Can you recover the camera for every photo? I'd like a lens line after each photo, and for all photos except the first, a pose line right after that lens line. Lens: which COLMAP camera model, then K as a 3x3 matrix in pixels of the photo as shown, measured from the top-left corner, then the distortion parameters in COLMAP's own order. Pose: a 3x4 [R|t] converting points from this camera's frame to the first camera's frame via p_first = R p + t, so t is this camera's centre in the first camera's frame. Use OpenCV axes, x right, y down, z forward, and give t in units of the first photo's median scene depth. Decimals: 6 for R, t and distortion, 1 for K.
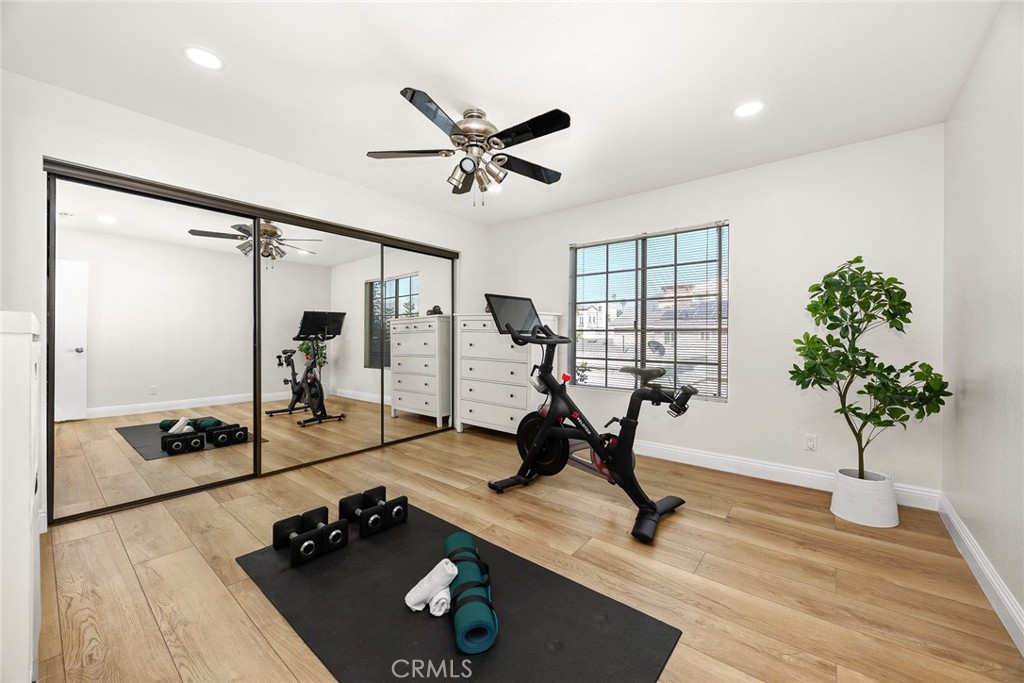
lens RADIAL K [[387.9, 0, 512.0], [0, 387.9, 341.5], [0, 0, 1]] dist [-0.000086, -0.000023]
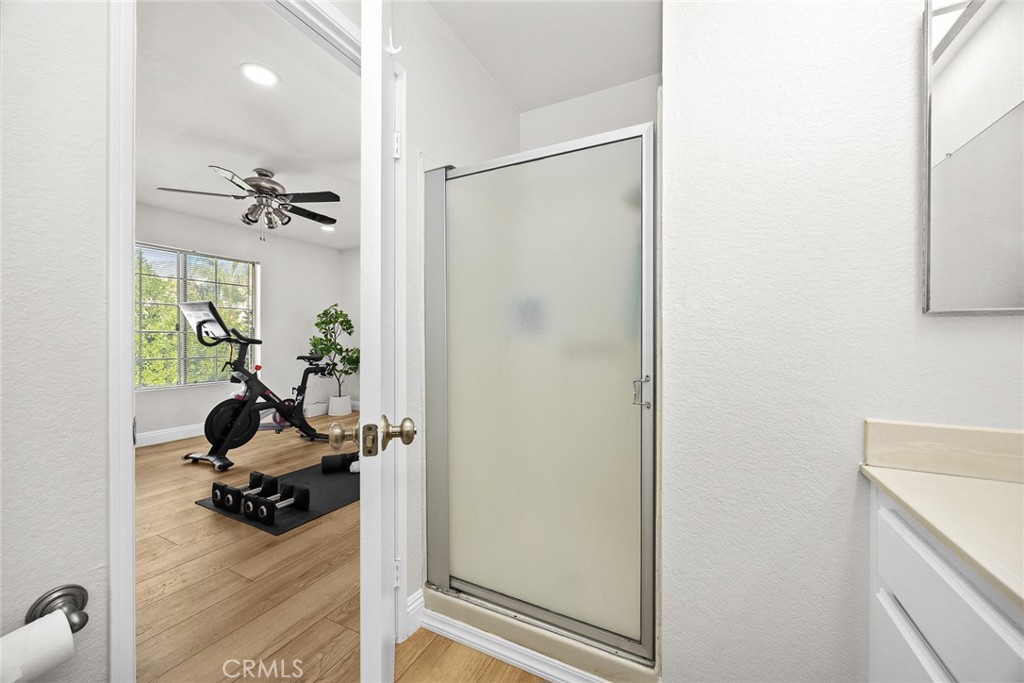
lens RADIAL K [[387.9, 0, 512.0], [0, 387.9, 341.5], [0, 0, 1]] dist [-0.000086, -0.000023]
pose [[-0.210158, -0.014893, 0.977554, -1.511091], [0.003894, 0.999863, 0.016070, -0.021547], [-0.977660, 0.007183, -0.210071, 0.429287]]
